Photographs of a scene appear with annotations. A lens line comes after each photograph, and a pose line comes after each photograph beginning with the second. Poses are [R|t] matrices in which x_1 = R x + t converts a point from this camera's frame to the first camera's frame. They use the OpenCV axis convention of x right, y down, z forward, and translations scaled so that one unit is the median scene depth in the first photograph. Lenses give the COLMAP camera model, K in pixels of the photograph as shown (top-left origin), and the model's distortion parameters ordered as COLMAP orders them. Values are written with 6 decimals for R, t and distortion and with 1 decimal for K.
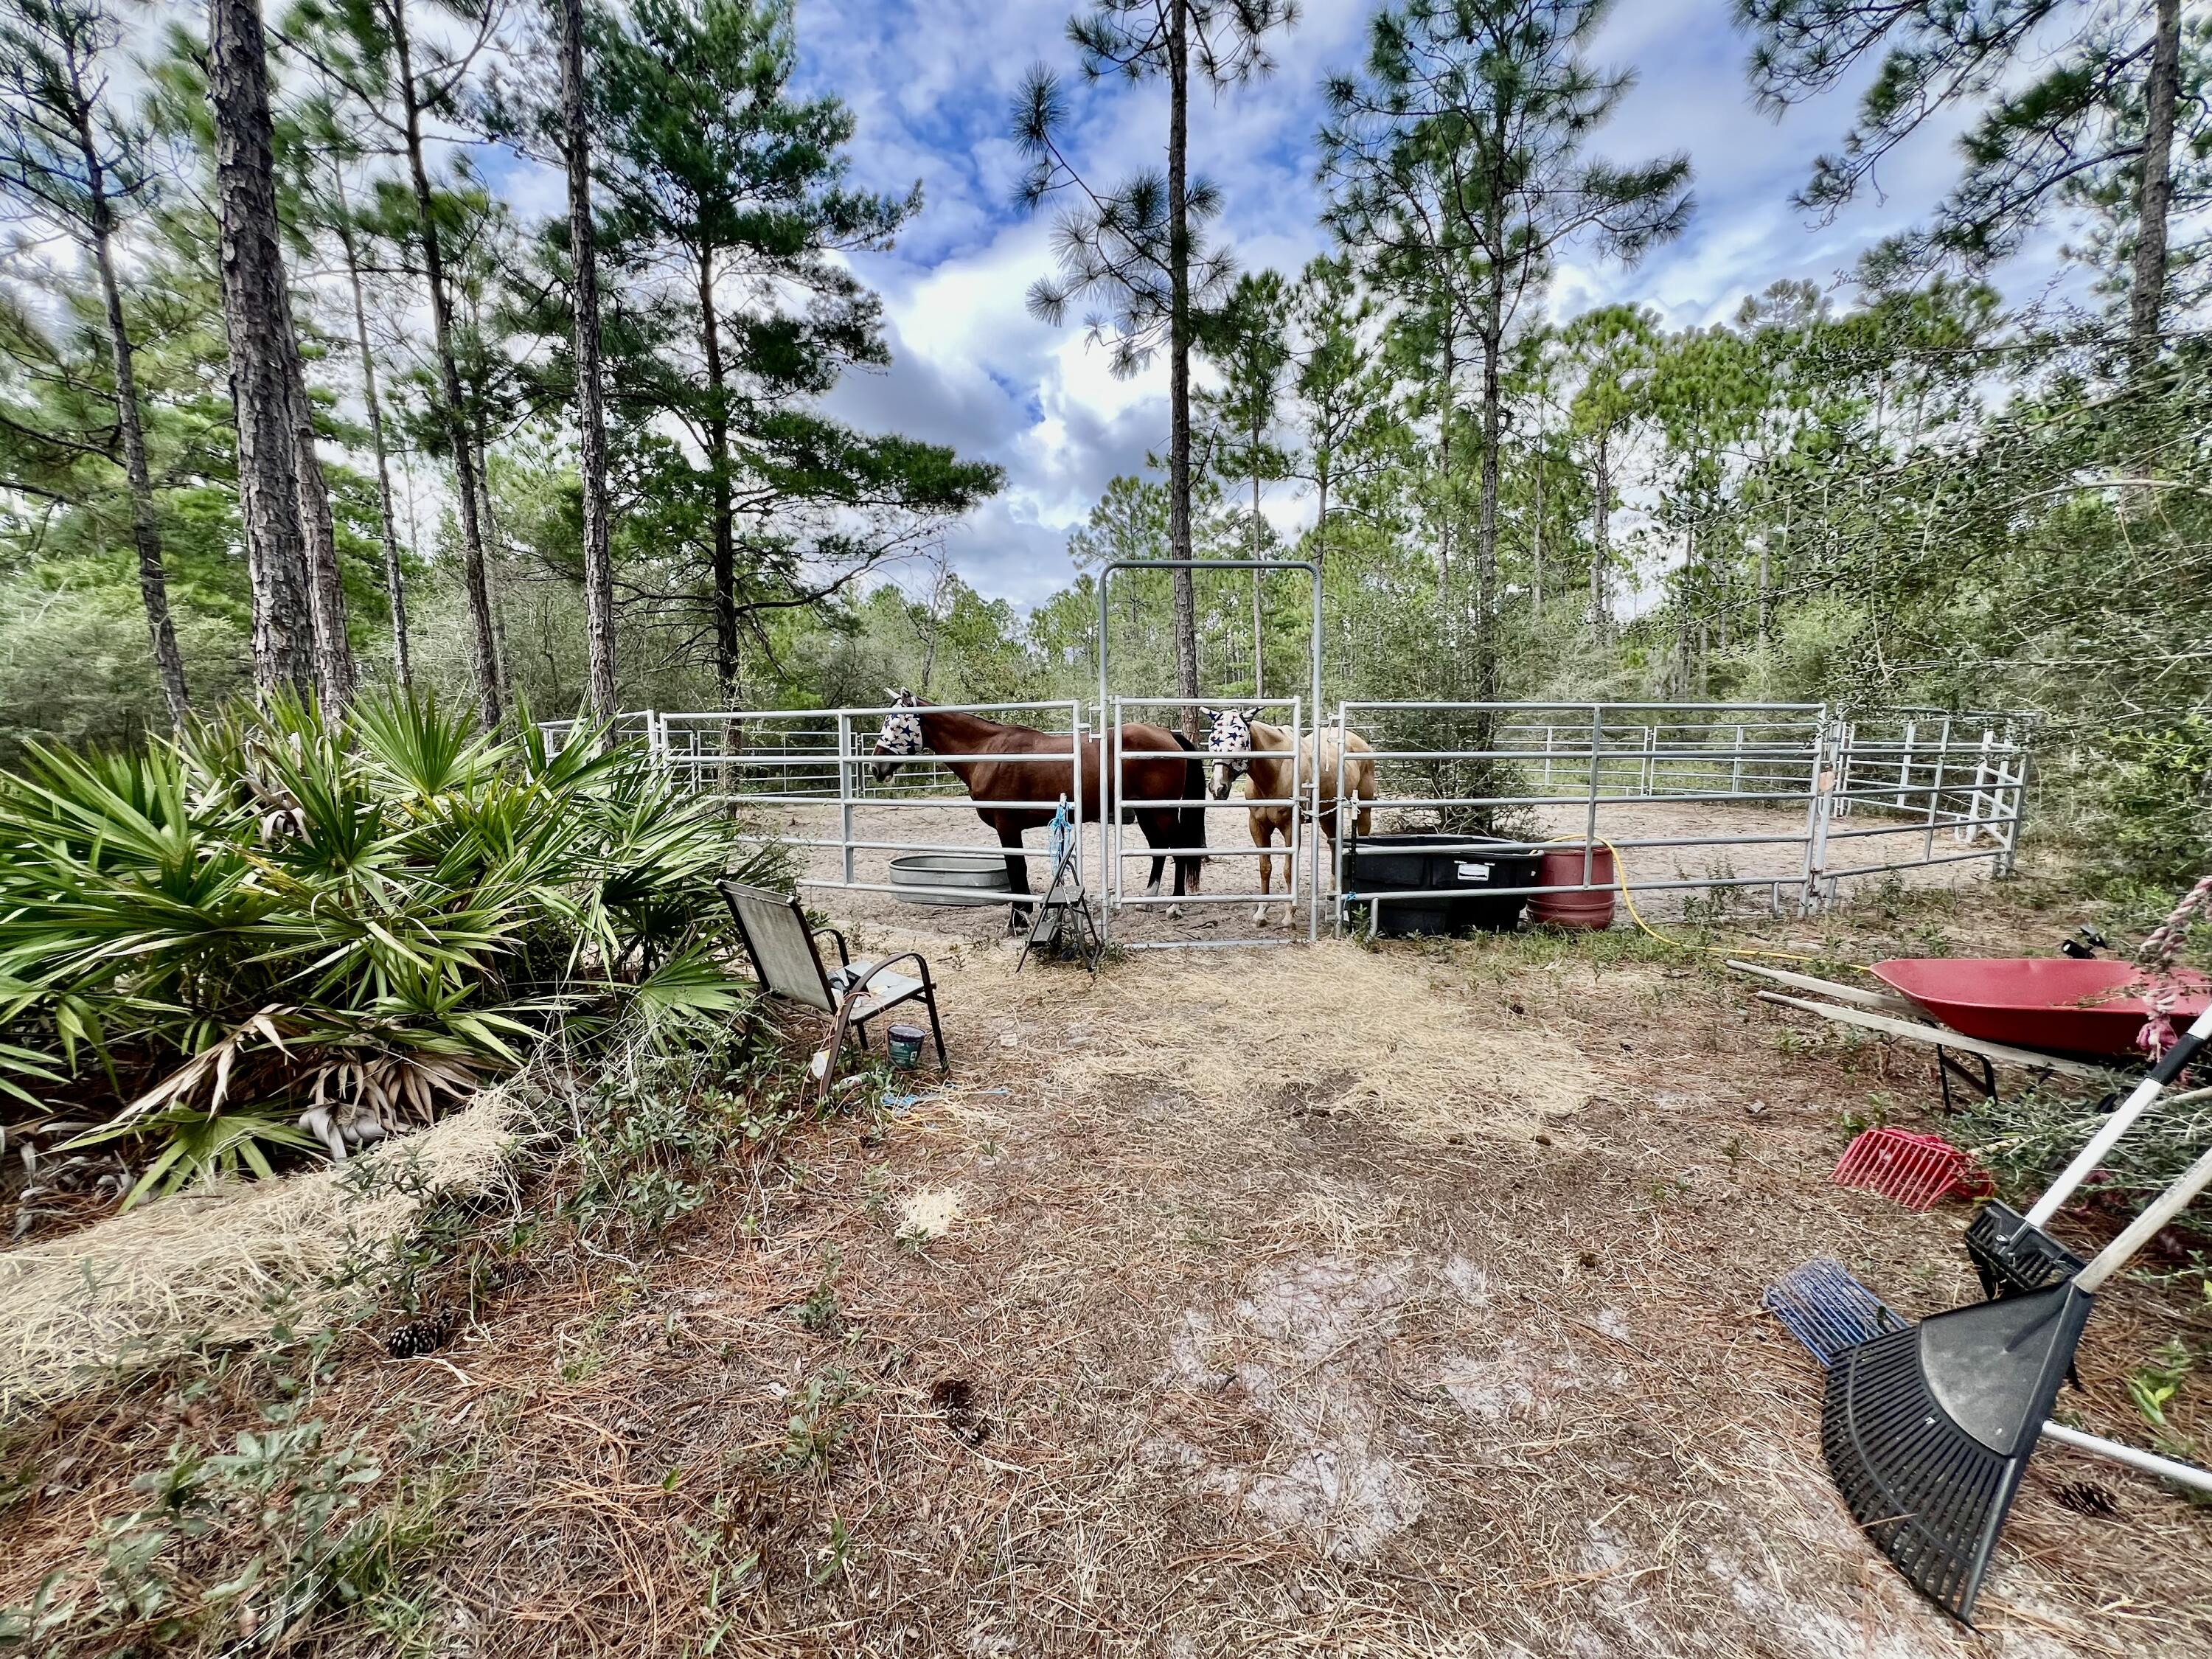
lens RADIAL K [[883.4, 0, 1109.0], [0, 883.4, 828.7], [0, 0, 1]] dist [-0.005325, 0.001564]
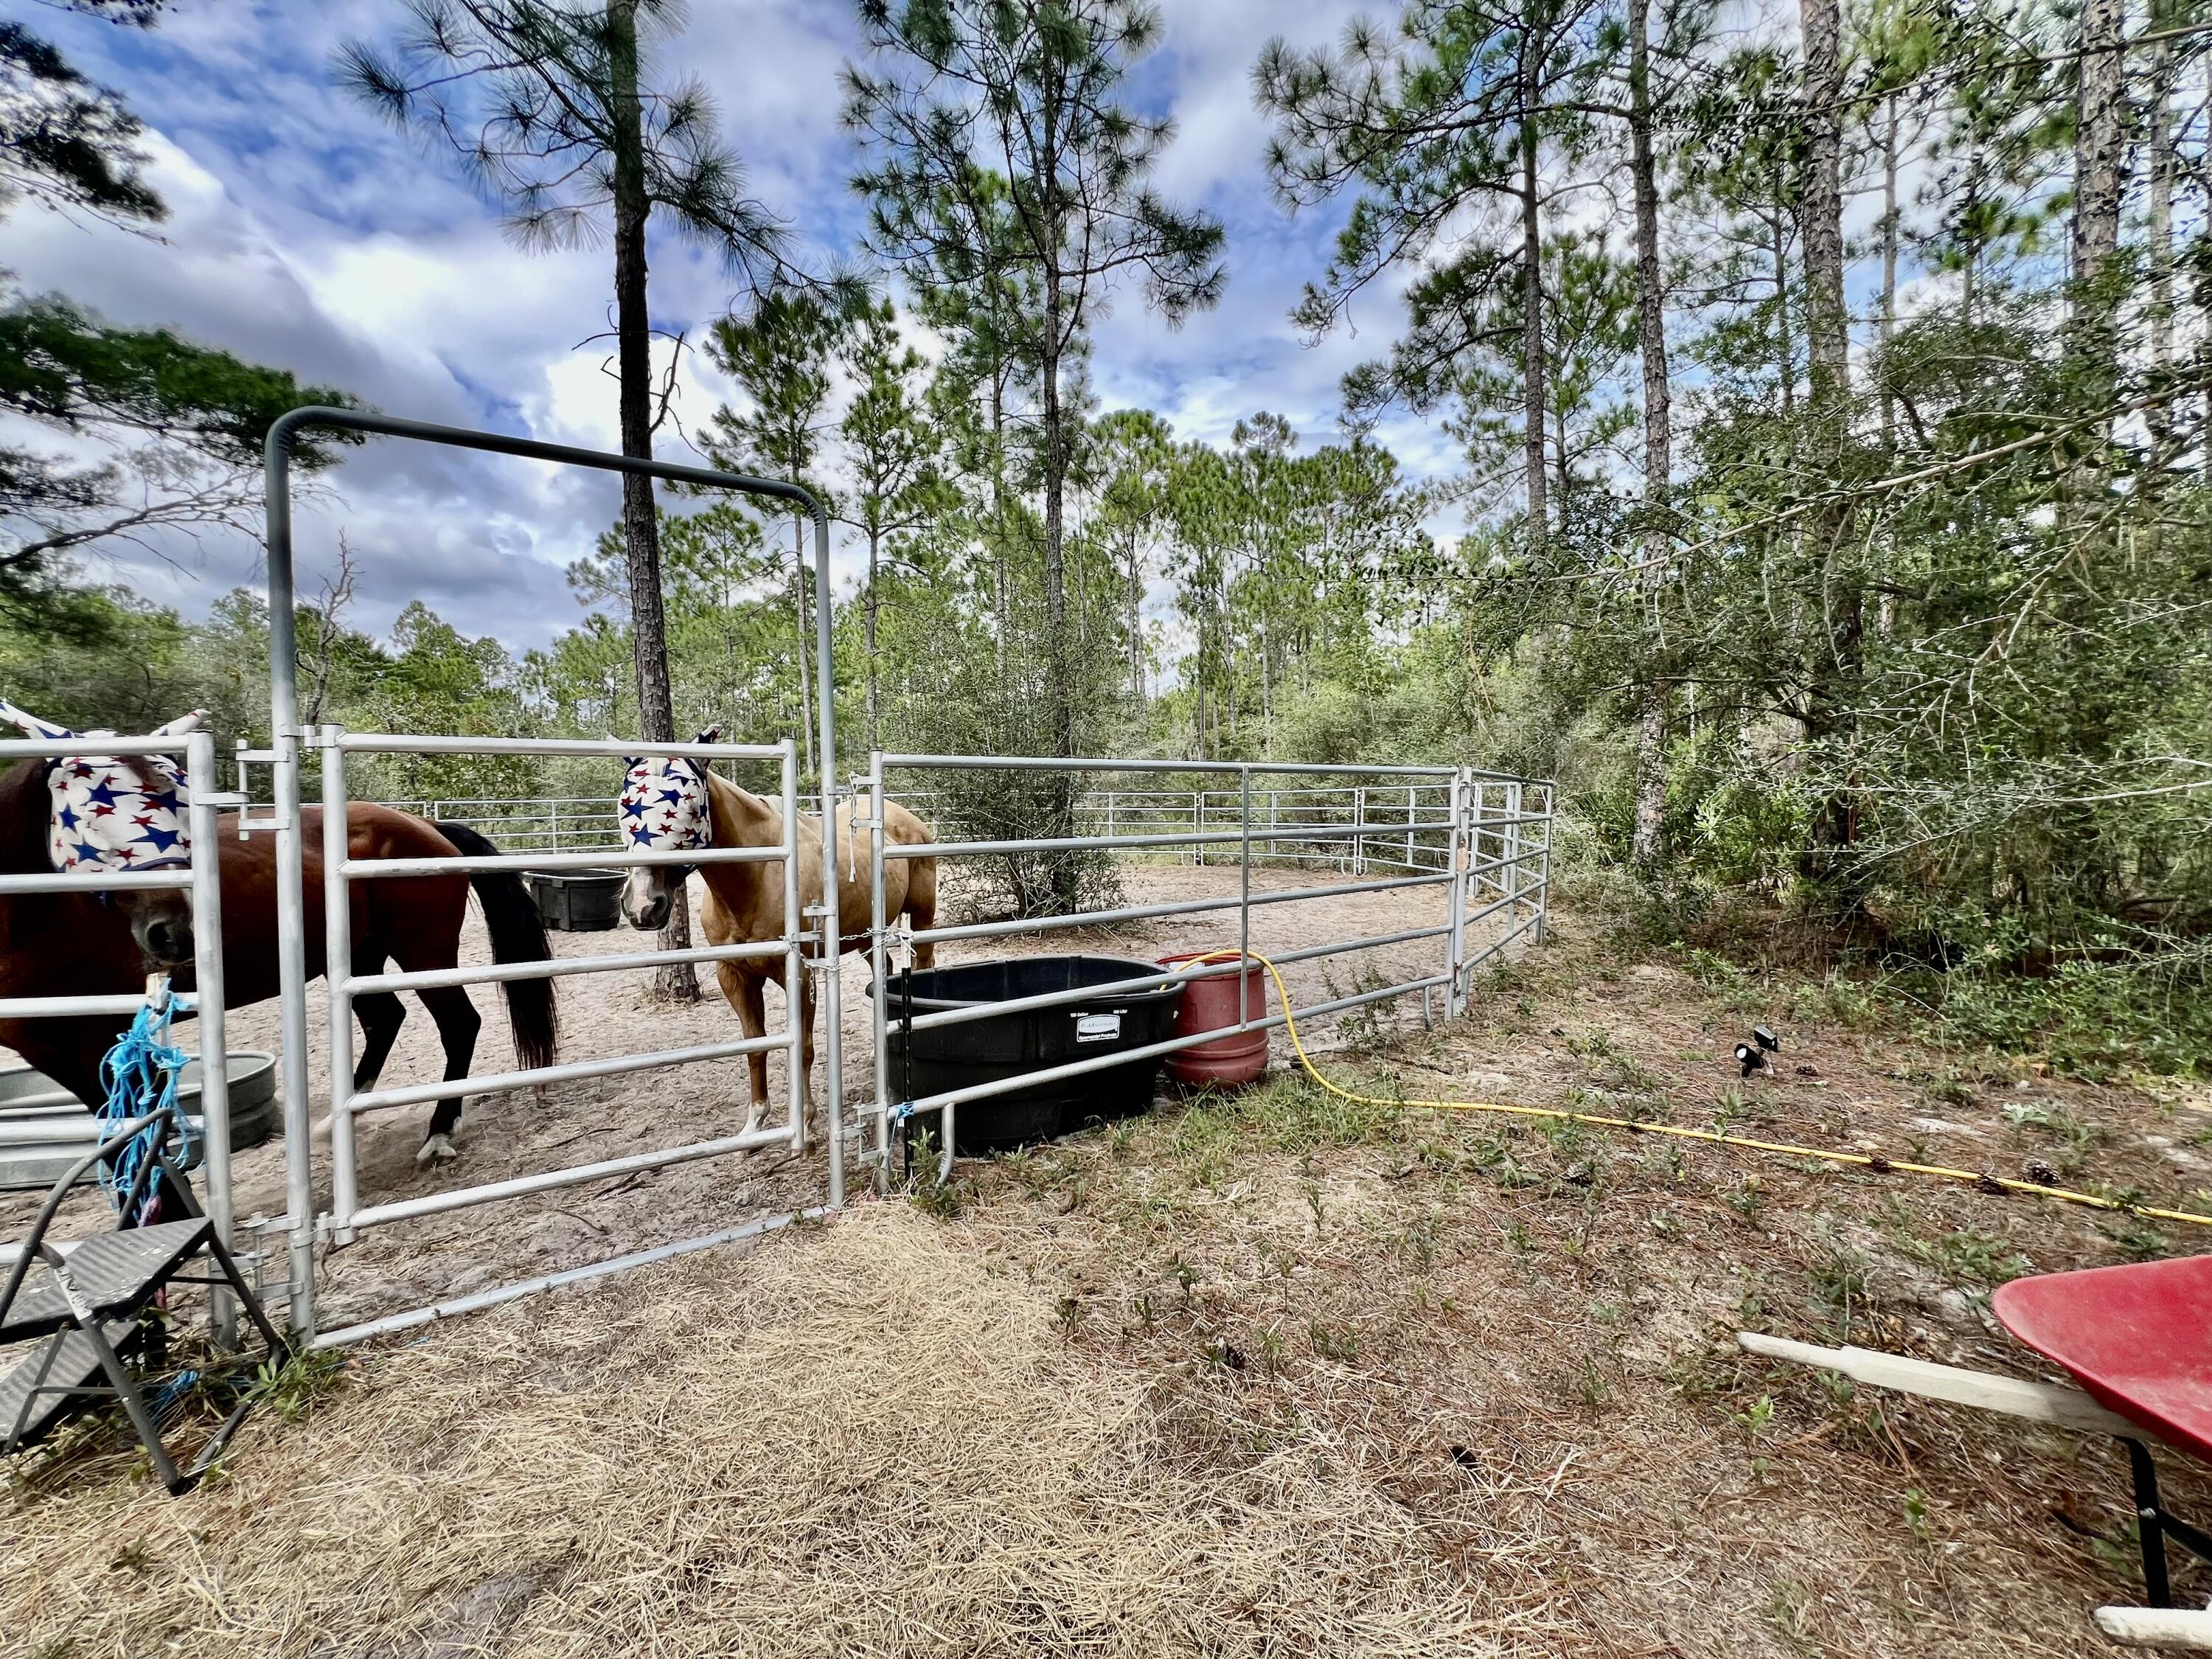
lens RADIAL K [[883.4, 0, 1097.4], [0, 883.4, 821.3], [0, 0, 1]] dist [-0.005325, 0.001564]
pose [[0.891816, -0.015375, 0.452138, 0.055630], [0.052495, 0.996188, -0.069668, -0.022423], [-0.449343, 0.085866, 0.889223, 0.182416]]
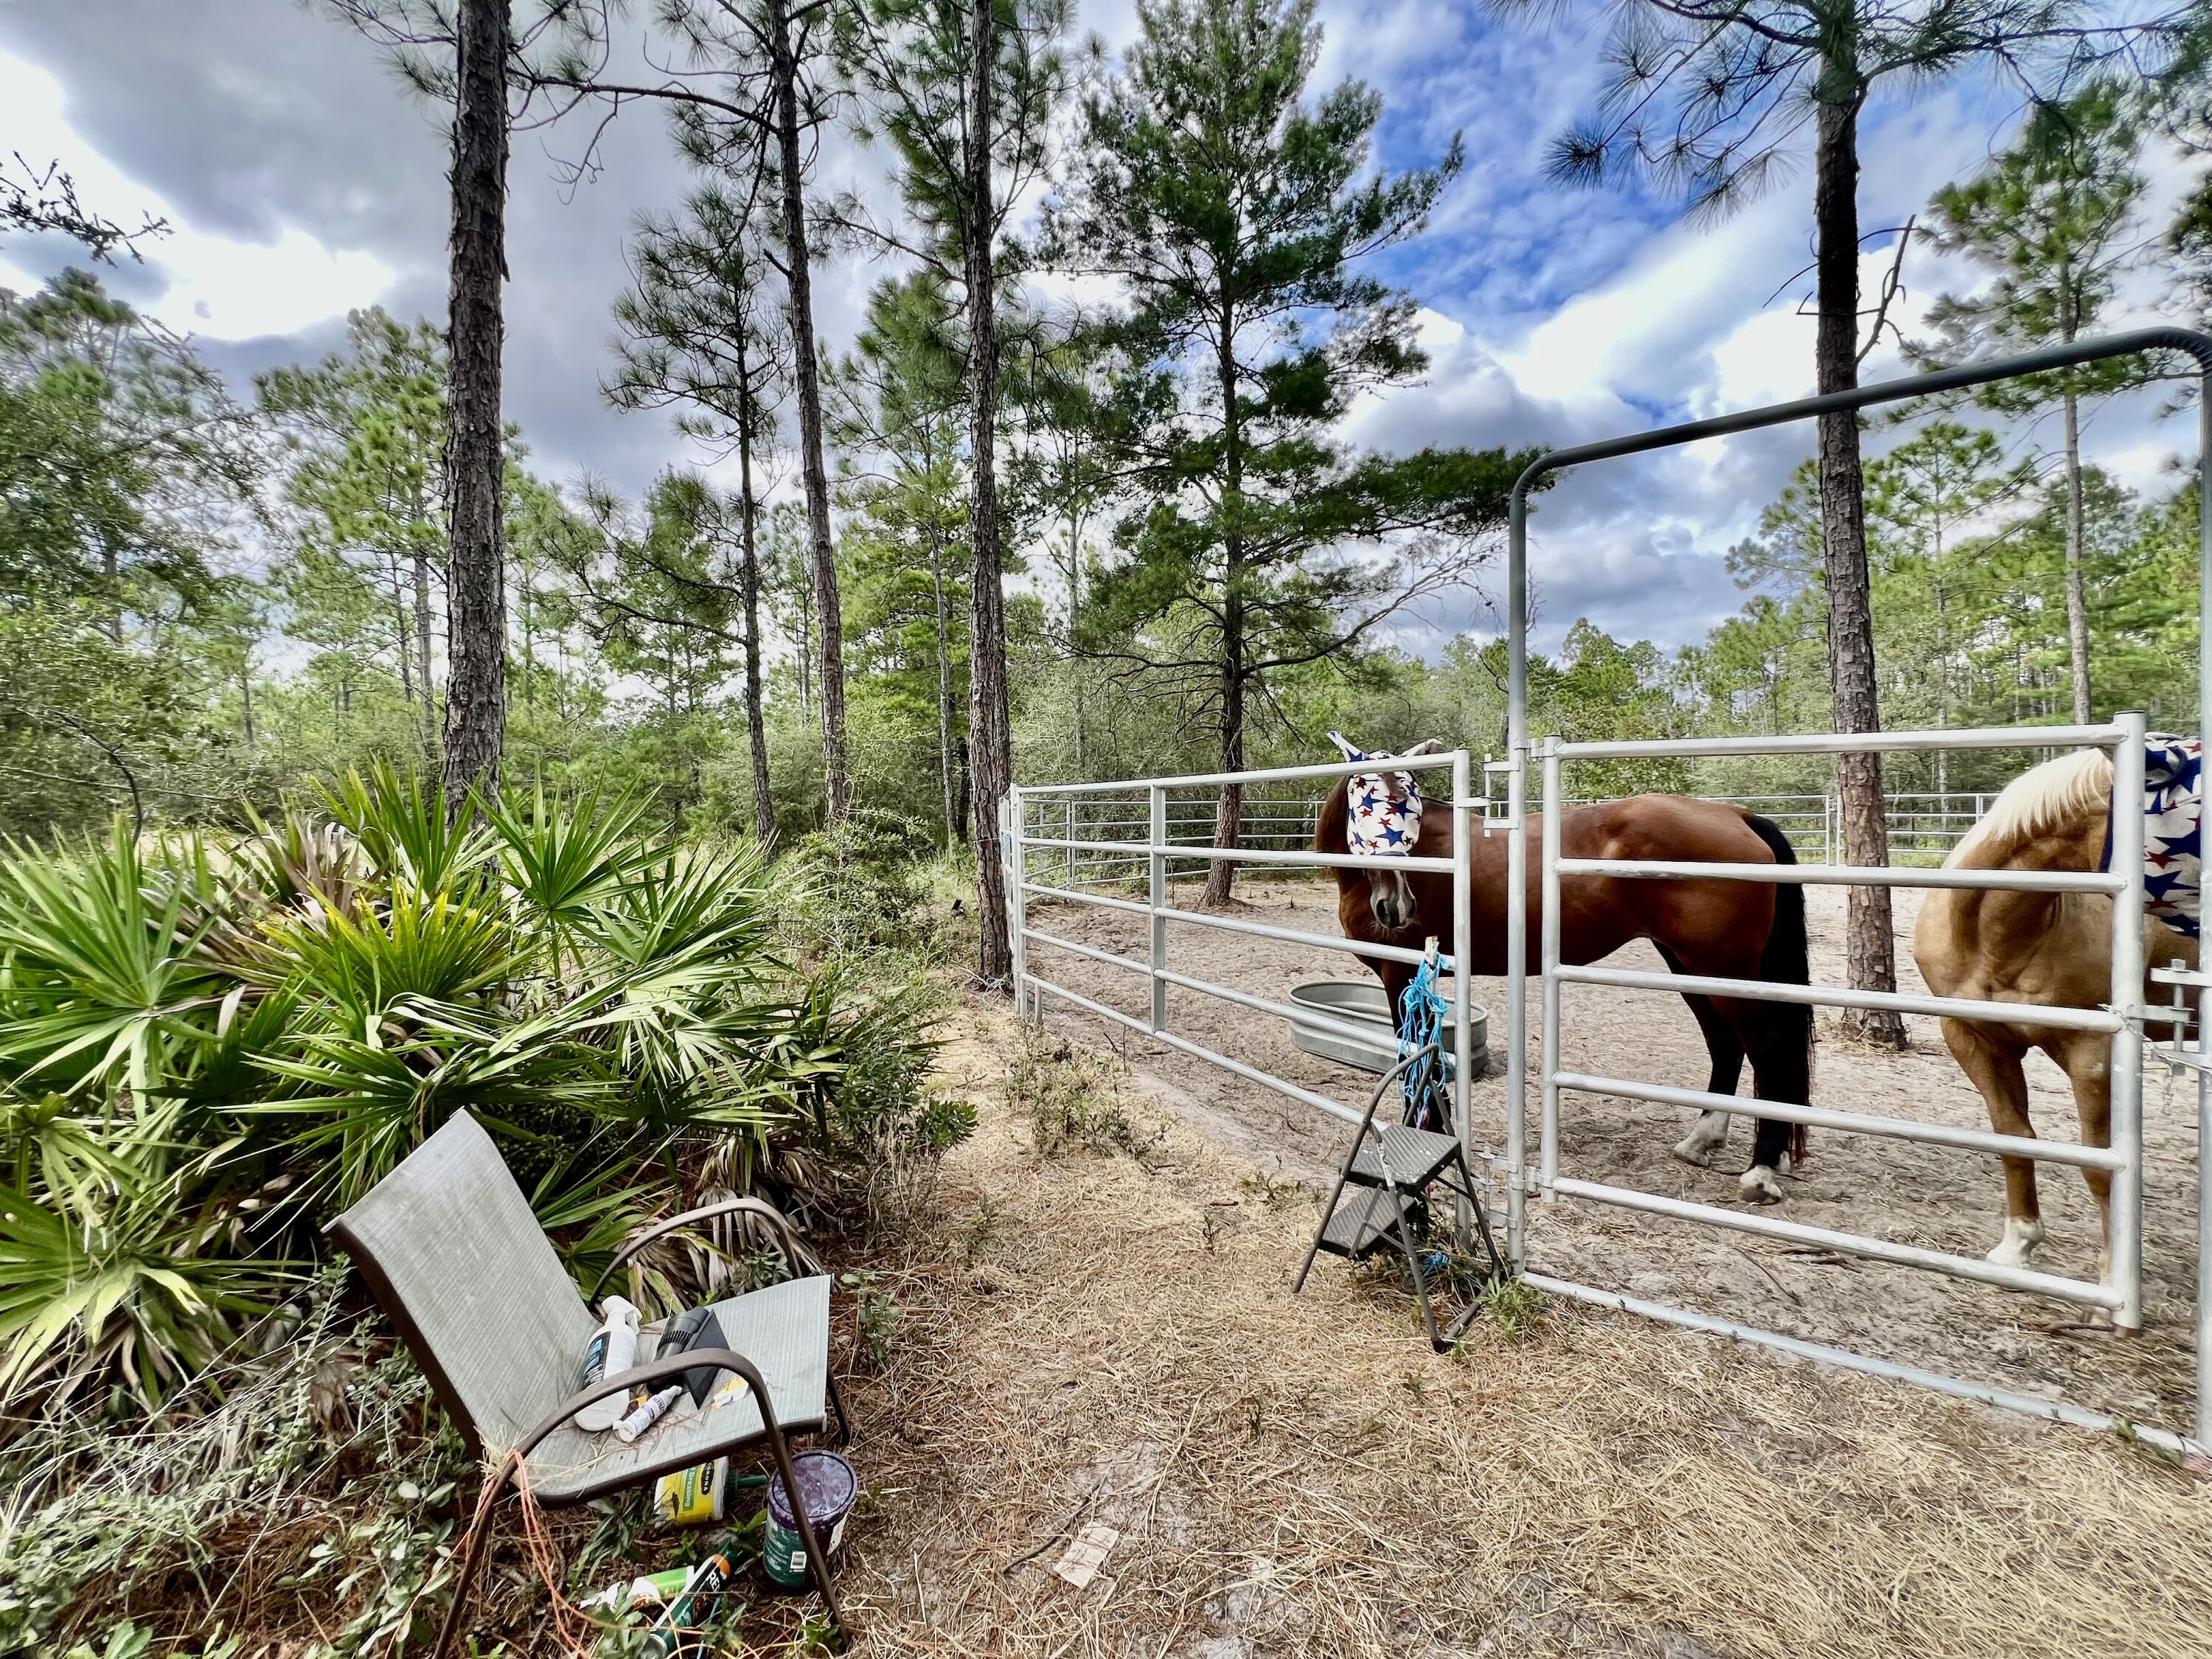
lens RADIAL K [[883.4, 0, 1112.6], [0, 883.4, 822.7], [0, 0, 1]] dist [-0.005325, 0.001564]
pose [[0.782579, 0.010602, -0.622461, 0.046001], [-0.060582, 0.996406, -0.059195, -0.024930], [0.619597, 0.084034, 0.780409, 0.192005]]
